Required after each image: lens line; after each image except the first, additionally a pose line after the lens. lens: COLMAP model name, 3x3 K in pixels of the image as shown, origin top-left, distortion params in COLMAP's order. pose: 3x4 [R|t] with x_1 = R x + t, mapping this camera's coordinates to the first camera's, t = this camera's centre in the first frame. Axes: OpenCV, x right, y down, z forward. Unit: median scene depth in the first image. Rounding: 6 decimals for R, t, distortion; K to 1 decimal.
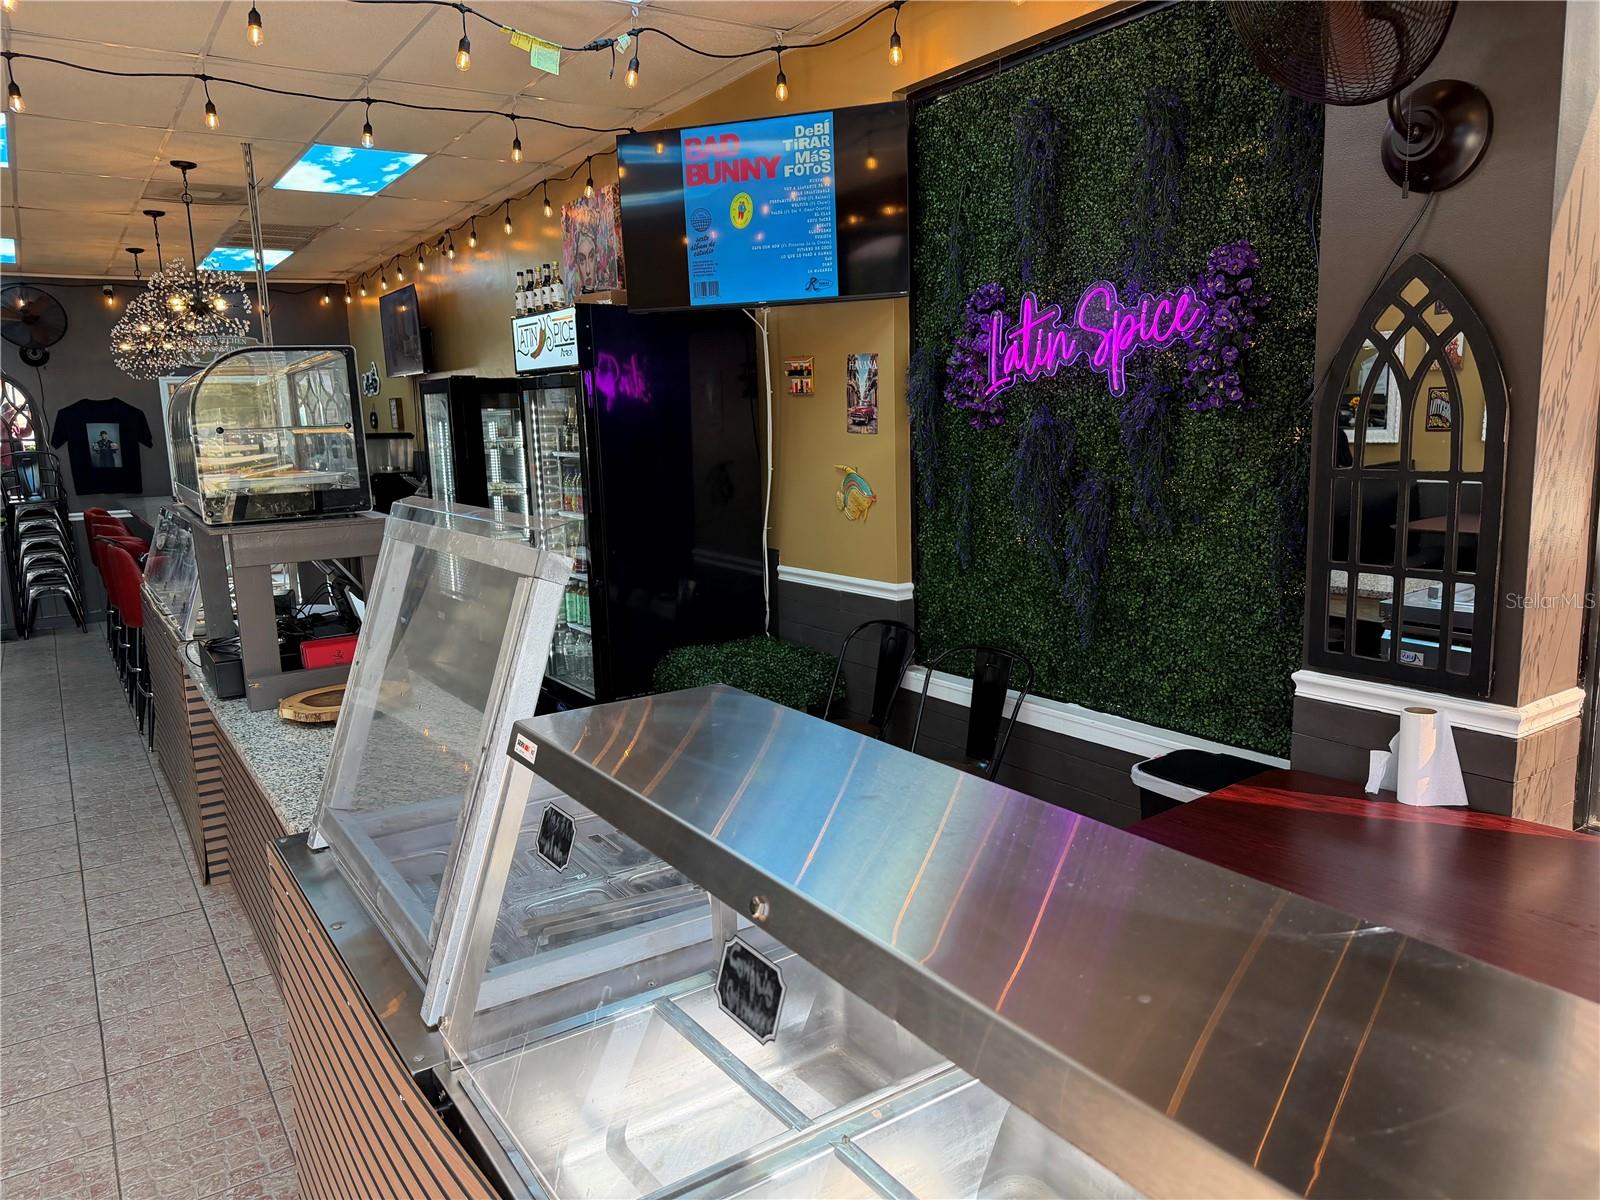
lens RADIAL K [[1145.8, 0, 811.4], [0, 1145.8, 602.8], [0, 0, 1]] dist [0.198673, -0.234639]
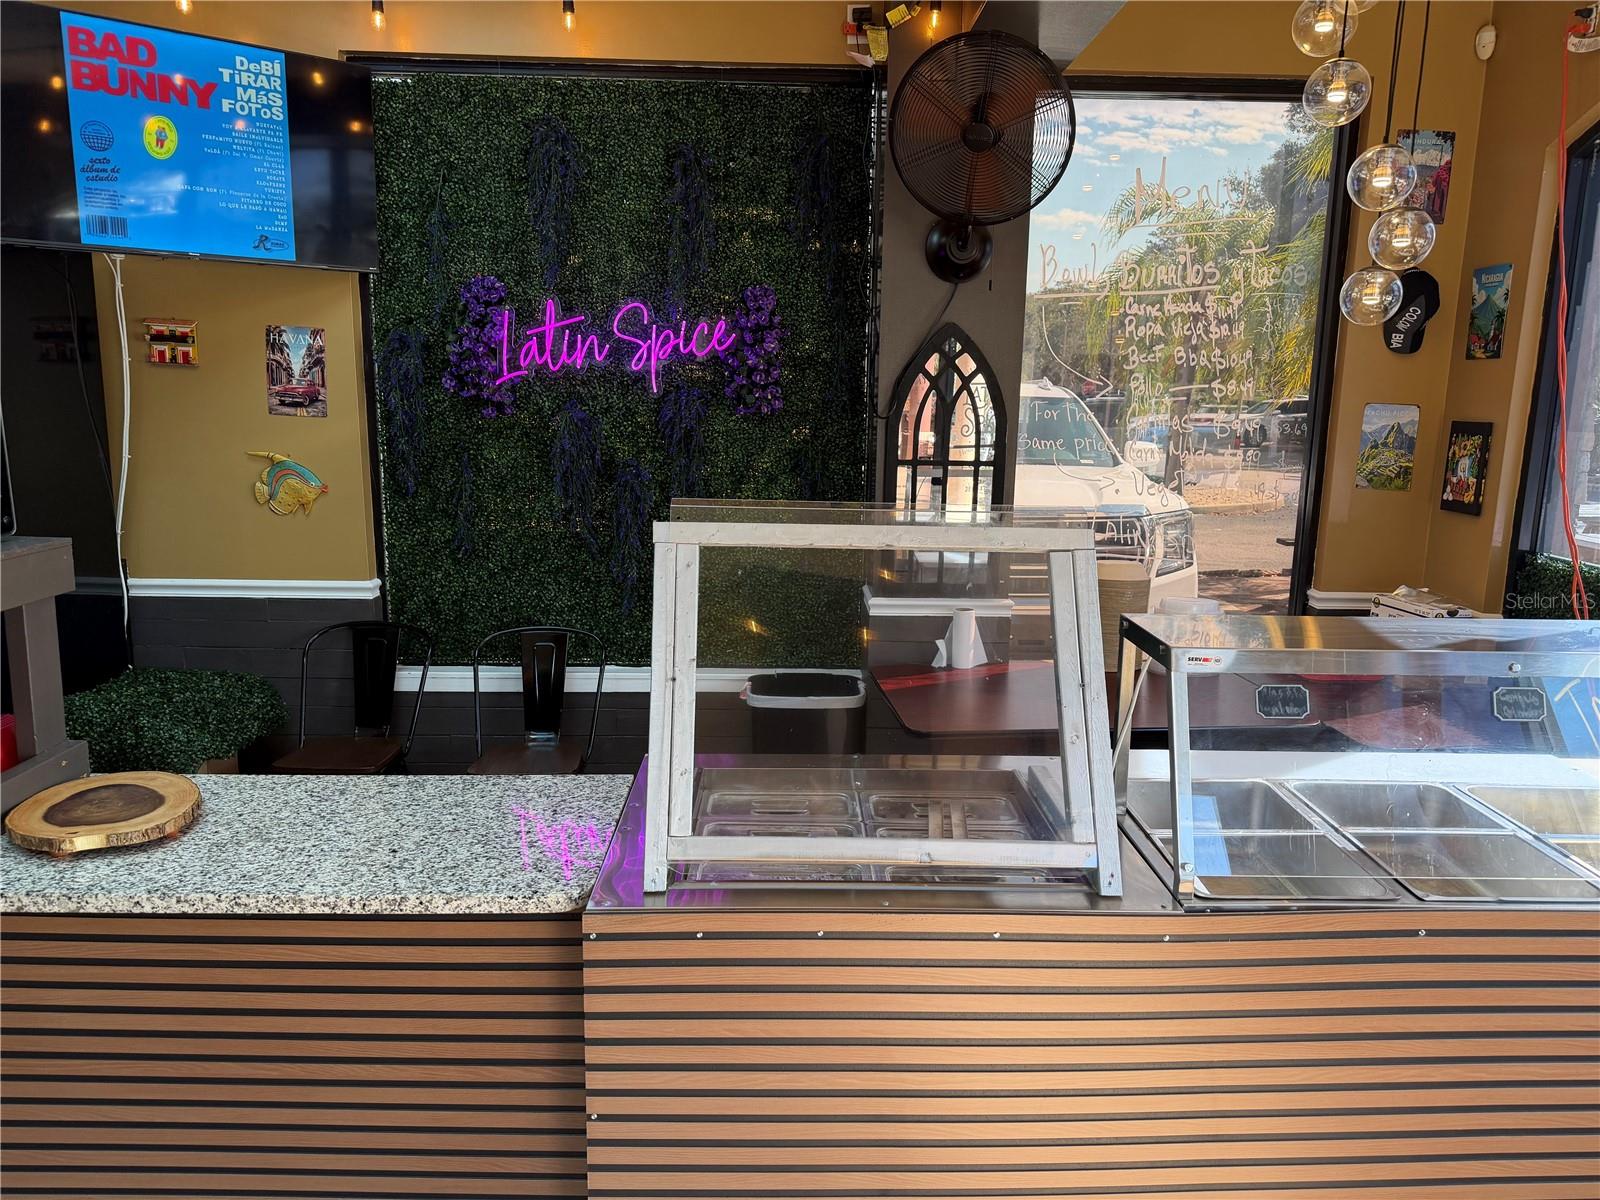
lens RADIAL K [[1145.8, 0, 811.4], [0, 1145.8, 602.8], [0, 0, 1]] dist [0.198673, -0.234639]
pose [[0.538867, -0.118149, 0.834064, -0.562737], [0.103099, 0.991922, 0.073901, -0.034607], [-0.836058, 0.046169, 0.546695, 0.199650]]
